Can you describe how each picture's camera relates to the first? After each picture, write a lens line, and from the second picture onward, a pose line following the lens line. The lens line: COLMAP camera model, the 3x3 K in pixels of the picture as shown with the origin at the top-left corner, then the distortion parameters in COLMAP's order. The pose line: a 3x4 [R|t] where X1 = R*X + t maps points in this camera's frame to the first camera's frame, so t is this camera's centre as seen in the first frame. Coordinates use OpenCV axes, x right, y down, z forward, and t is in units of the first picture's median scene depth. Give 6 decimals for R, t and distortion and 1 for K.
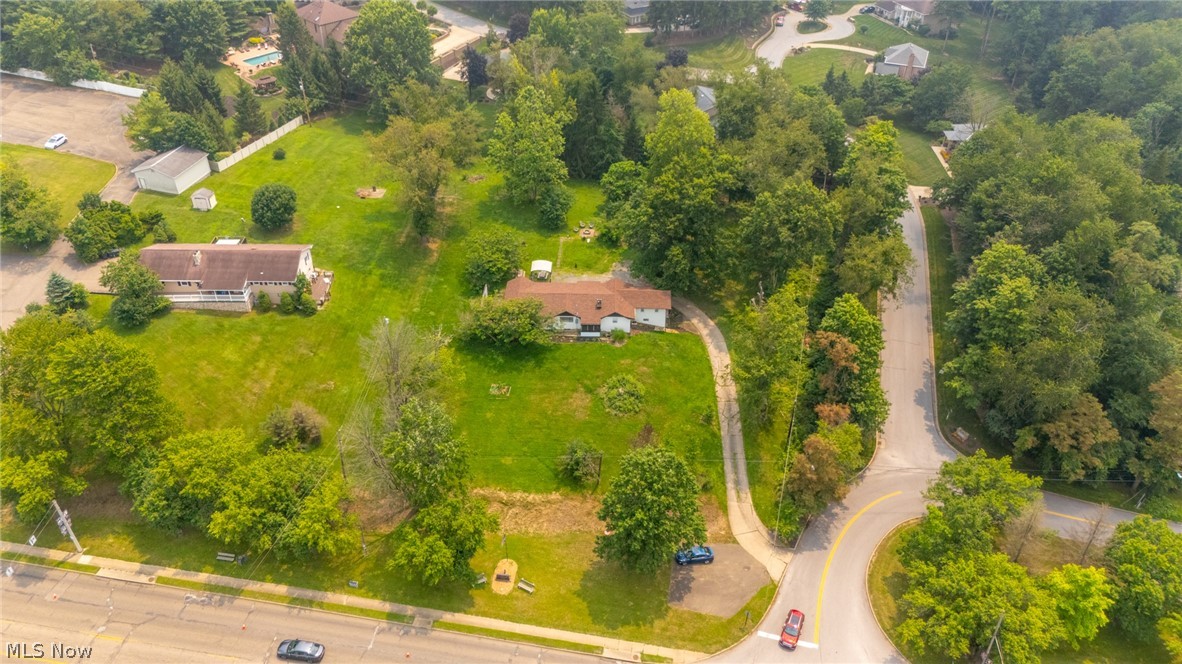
lens RADIAL K [[872.1, 0, 591.0], [0, 872.1, 332.0], [0, 0, 1]] dist [0.062194, -0.004597]
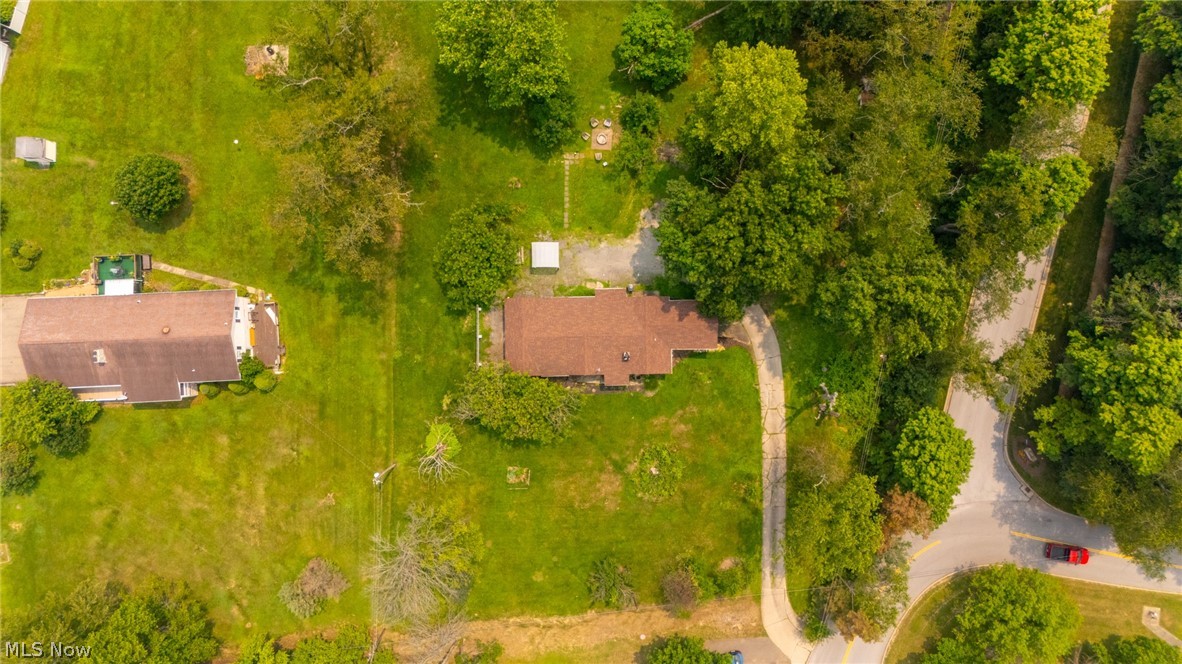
lens RADIAL K [[872.1, 0, 591.0], [0, 872.1, 332.0], [0, 0, 1]] dist [0.062194, -0.004597]
pose [[0.998849, -0.038777, -0.028236, 0.000484], [0.045749, 0.593180, 0.803769, -0.745842], [-0.014419, -0.804135, 0.594271, 0.598353]]
